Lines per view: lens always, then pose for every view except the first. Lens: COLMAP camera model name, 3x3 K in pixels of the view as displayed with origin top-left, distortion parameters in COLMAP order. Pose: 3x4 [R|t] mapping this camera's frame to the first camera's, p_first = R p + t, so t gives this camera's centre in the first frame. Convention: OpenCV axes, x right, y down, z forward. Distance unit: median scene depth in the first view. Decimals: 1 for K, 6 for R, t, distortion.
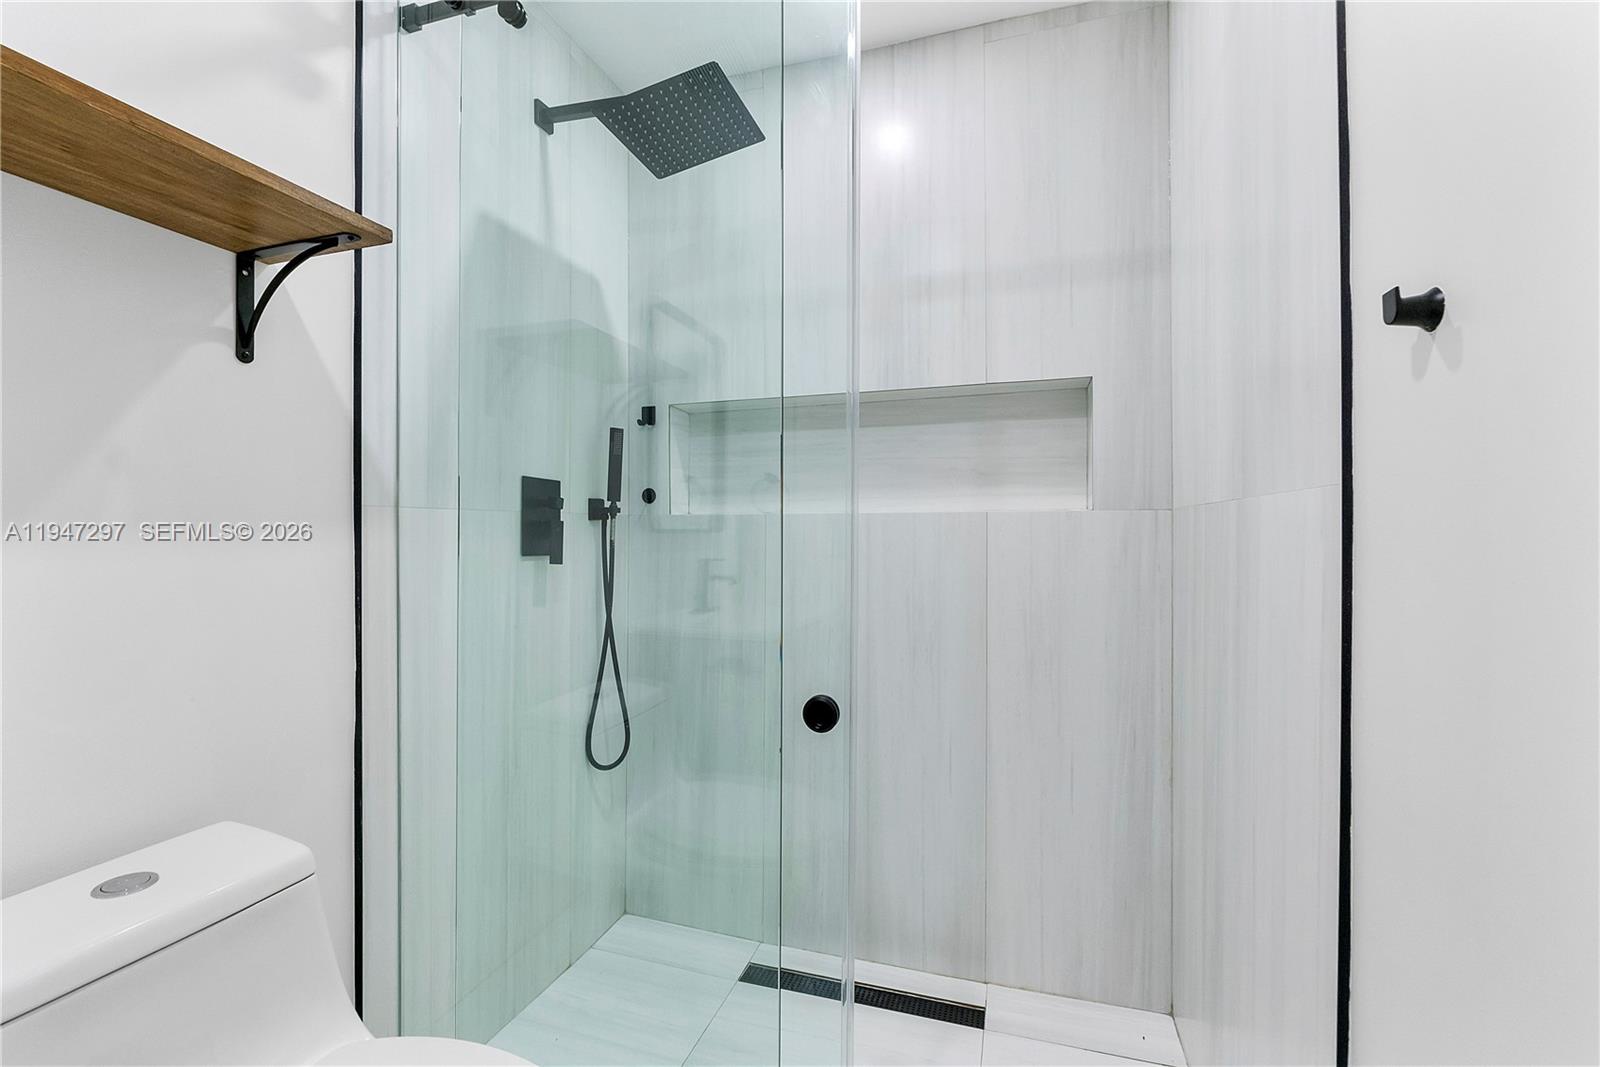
lens RADIAL K [[677.7, 0, 796.0], [0, 677.7, 529.2], [0, 0, 1]] dist [-0.004897, -0.000842]
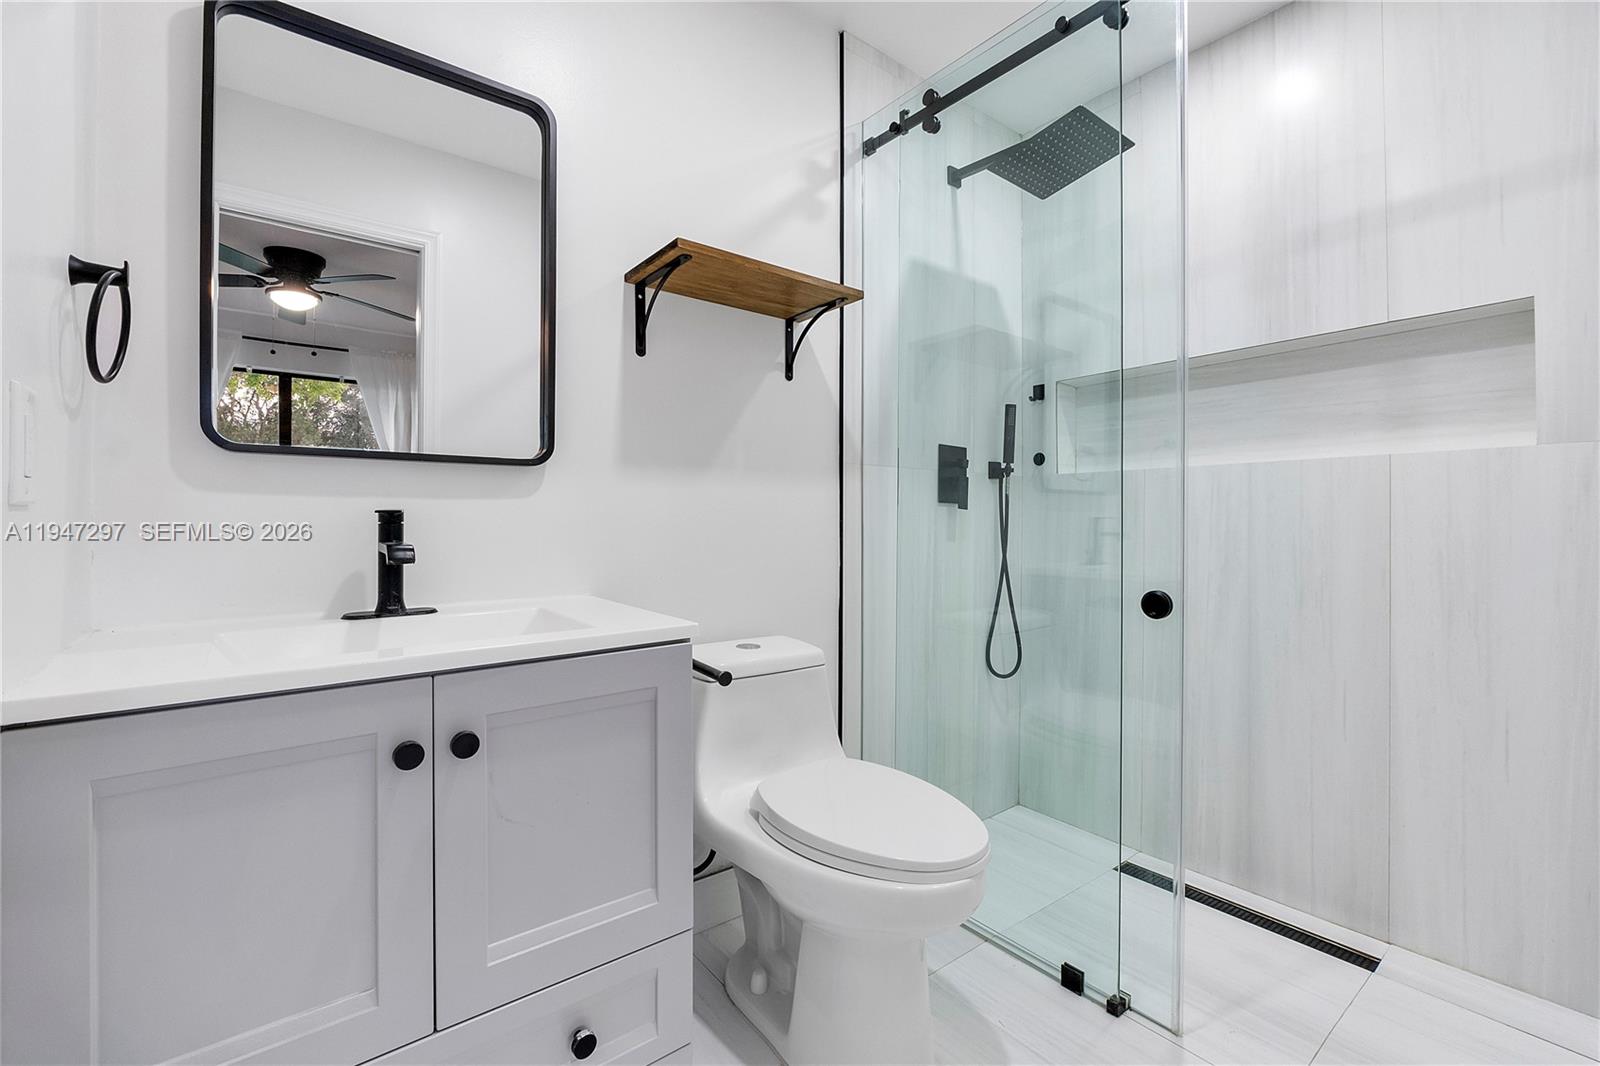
lens RADIAL K [[677.7, 0, 803.0], [0, 677.7, 523.4], [0, 0, 1]] dist [-0.004897, -0.000842]
pose [[0.831556, 0.003911, -0.555426, 0.123499], [-0.002232, 0.999991, 0.003700, 0.073985], [0.555436, -0.001837, 0.831557, -0.280837]]
